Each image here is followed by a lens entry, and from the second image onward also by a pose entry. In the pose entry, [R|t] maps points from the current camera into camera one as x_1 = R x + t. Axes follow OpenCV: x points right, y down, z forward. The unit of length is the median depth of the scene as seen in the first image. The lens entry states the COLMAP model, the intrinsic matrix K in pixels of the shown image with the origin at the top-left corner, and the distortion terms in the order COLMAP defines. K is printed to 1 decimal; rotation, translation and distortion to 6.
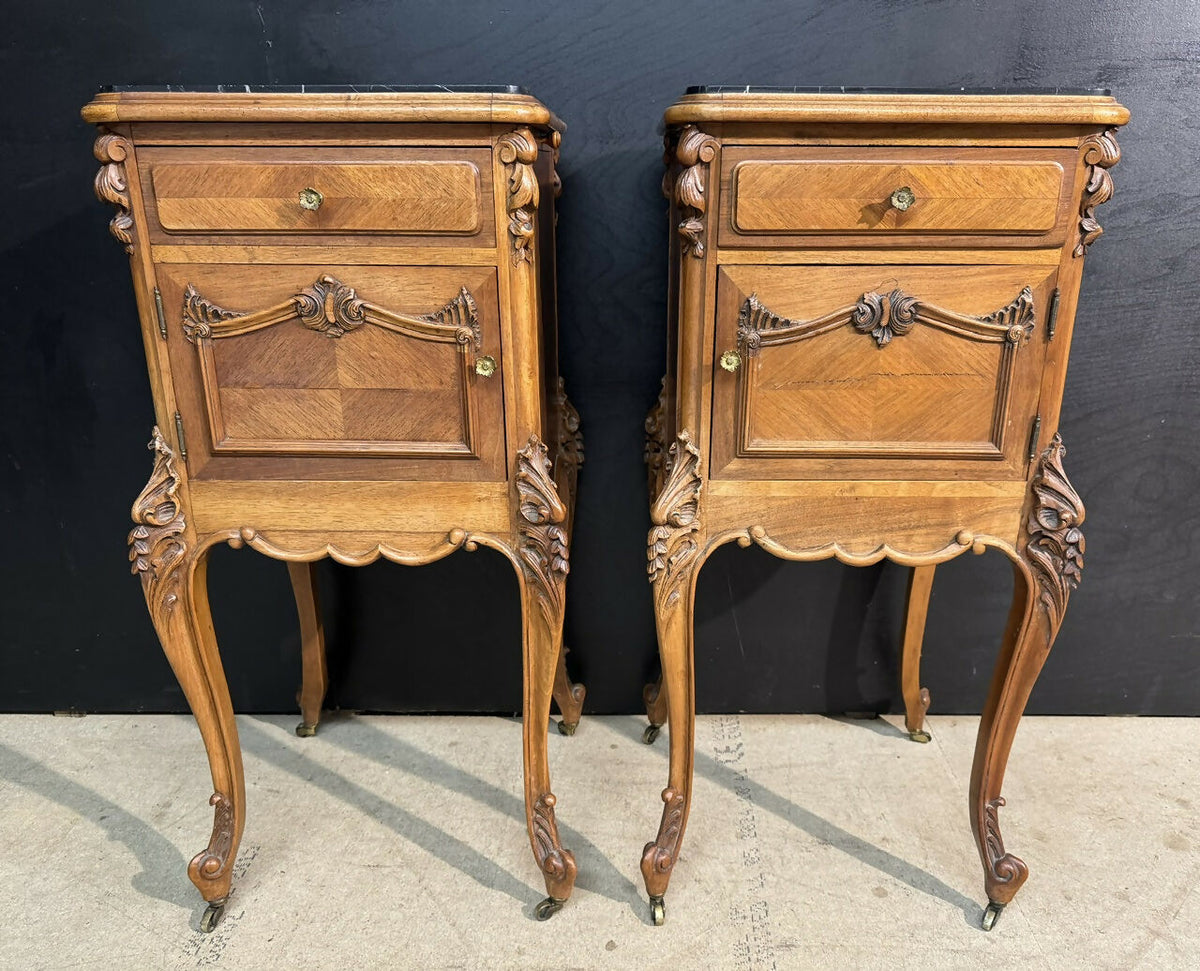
lens RADIAL K [[983.9, 0, 625.6], [0, 983.9, 513.7], [0, 0, 1]] dist [0.021969, -0.052748]
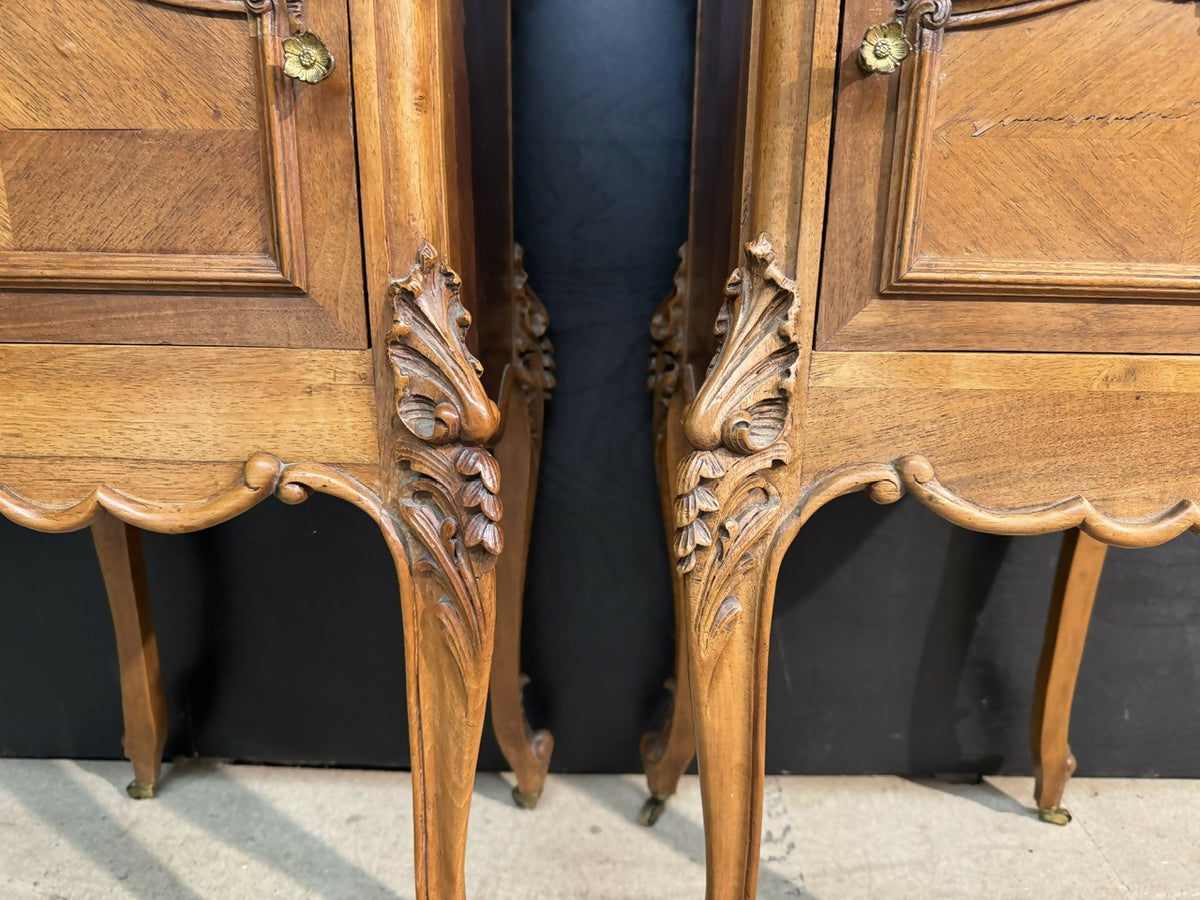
lens RADIAL K [[912.3, 0, 595.6], [0, 912.3, 446.2], [0, 0, 1]] dist [0.001423, -0.036042]
pose [[0.999815, 0.011898, -0.015128, -0.008693], [-0.012986, 0.997176, -0.073974, 0.042189], [0.014206, 0.074157, 0.997145, 0.584272]]
